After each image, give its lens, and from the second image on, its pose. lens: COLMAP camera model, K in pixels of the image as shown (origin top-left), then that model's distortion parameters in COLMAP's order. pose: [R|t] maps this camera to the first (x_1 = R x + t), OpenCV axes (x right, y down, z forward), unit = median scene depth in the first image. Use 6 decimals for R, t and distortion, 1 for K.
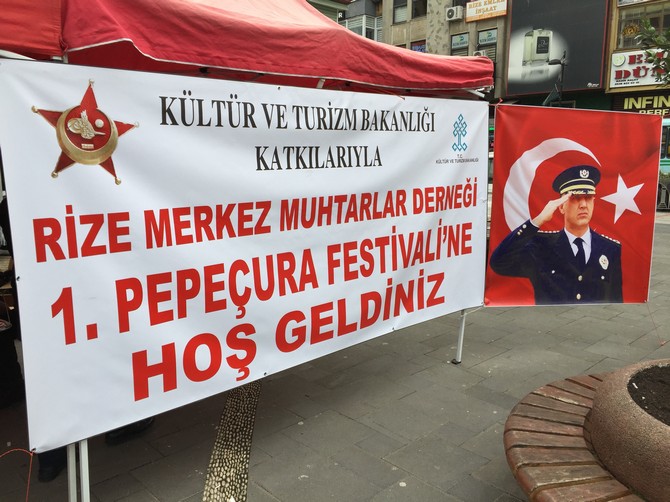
lens RADIAL K [[567.2, 0, 336.8], [0, 567.2, 249.4], [0, 0, 1]] dist [0.095293, -0.129792]
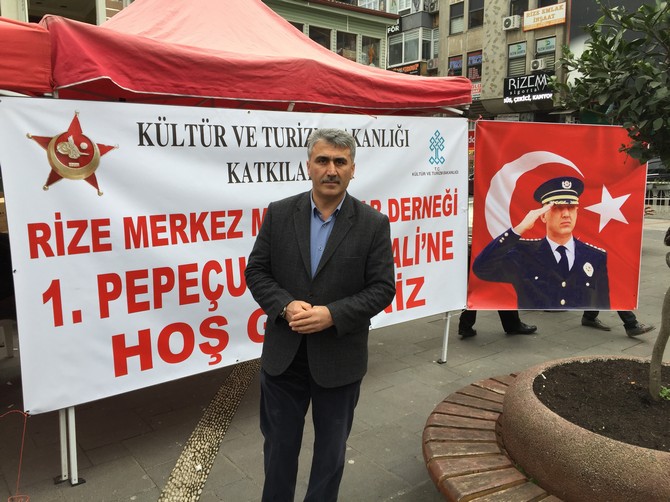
lens RADIAL K [[561.8, 0, 334.5], [0, 561.8, 250.4], [0, 0, 1]] dist [0.095727, -0.131513]
pose [[0.994248, 0.008943, -0.106725, 0.156154], [-0.010581, 0.999835, -0.014787, 0.009766], [0.106575, 0.015831, 0.994179, -0.090829]]
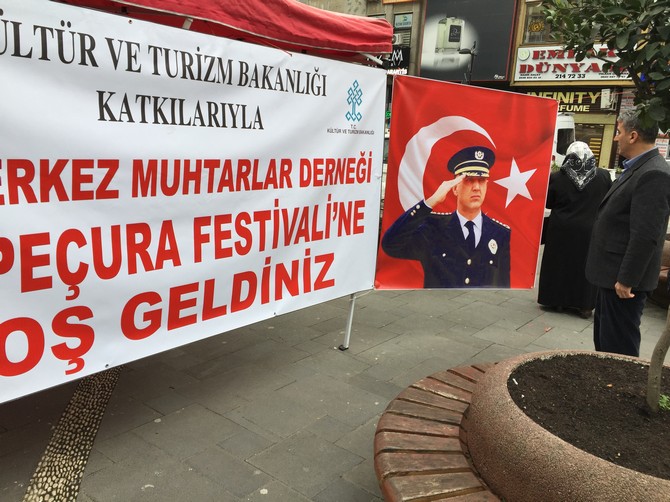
lens RADIAL K [[570.9, 0, 333.1], [0, 570.9, 246.5], [0, 0, 1]] dist [0.087281, -0.096996]
pose [[0.988231, 0.033266, 0.149307, 0.058481], [-0.038059, 0.998844, 0.029357, 0.004001], [-0.148158, -0.034694, 0.988355, 0.096727]]
